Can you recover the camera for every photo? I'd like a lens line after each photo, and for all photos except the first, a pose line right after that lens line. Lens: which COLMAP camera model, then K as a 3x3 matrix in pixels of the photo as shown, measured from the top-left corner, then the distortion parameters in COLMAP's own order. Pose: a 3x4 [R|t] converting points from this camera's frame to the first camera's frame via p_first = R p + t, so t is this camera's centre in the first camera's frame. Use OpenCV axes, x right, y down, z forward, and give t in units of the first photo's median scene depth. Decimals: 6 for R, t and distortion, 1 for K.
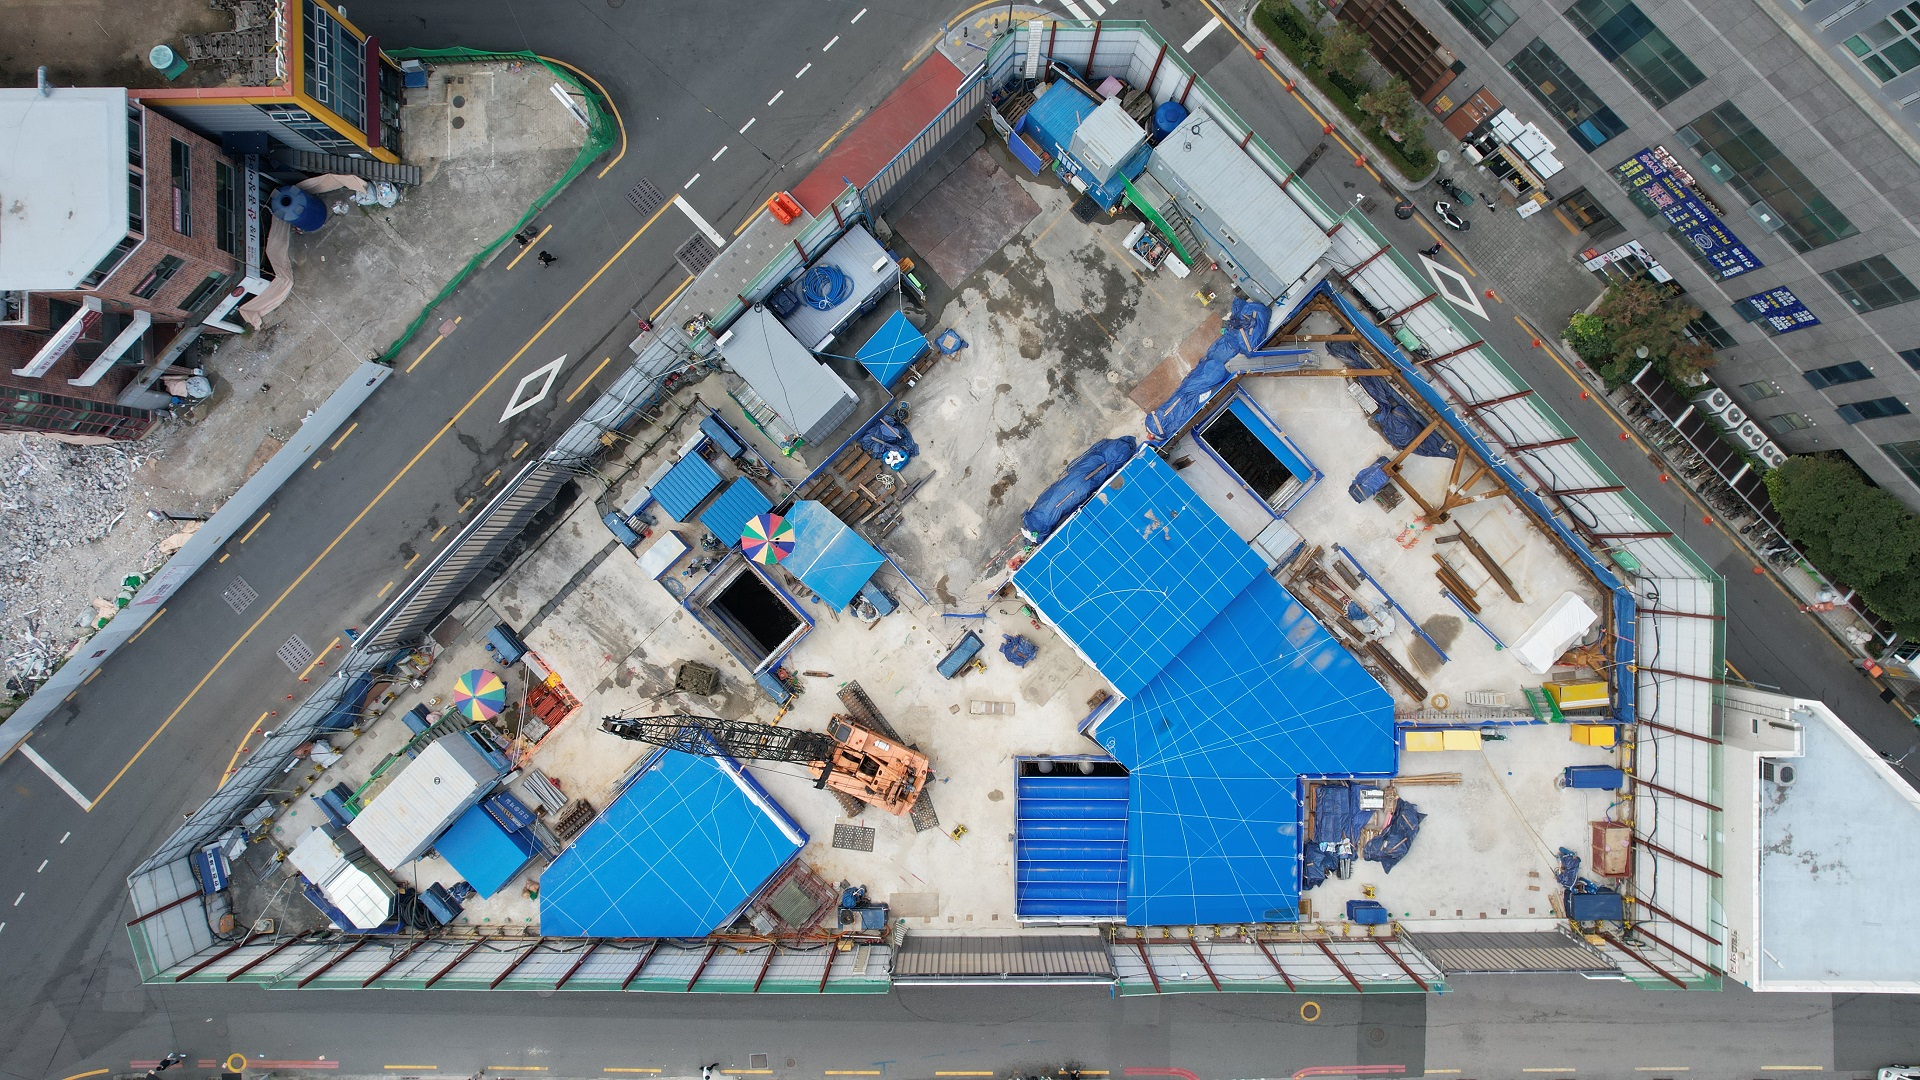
lens RADIAL K [[1219.1, 0, 960.0], [0, 1219.1, 540.0], [0, 0, 1]] dist [-0.068491, 0.076170]
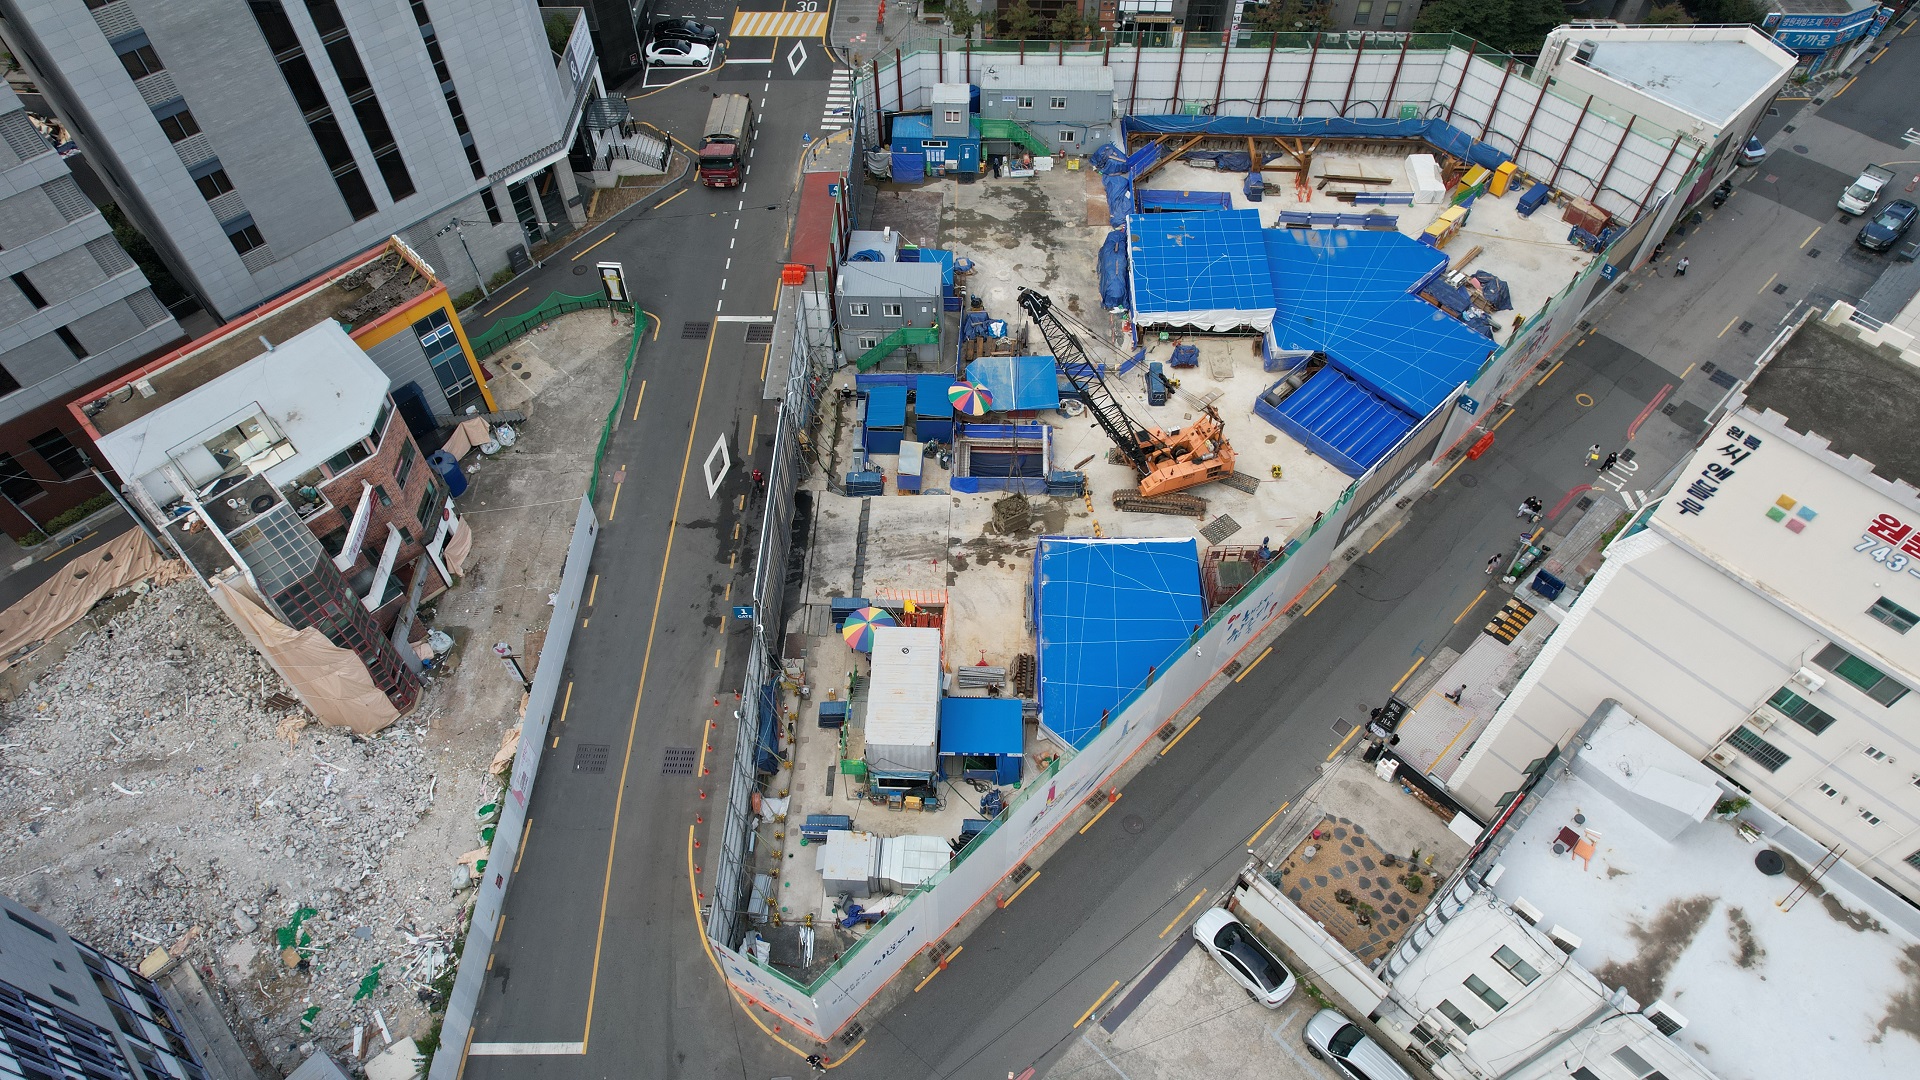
lens RADIAL K [[1214.6, 0, 960.0], [0, 1214.6, 540.0], [0, 0, 1]] dist [-0.035291, -0.000753]
pose [[0.722881, -0.549330, 0.419141, -0.696224], [0.690947, 0.579854, -0.431696, 0.546839], [-0.005898, 0.601669, 0.798724, 0.157320]]
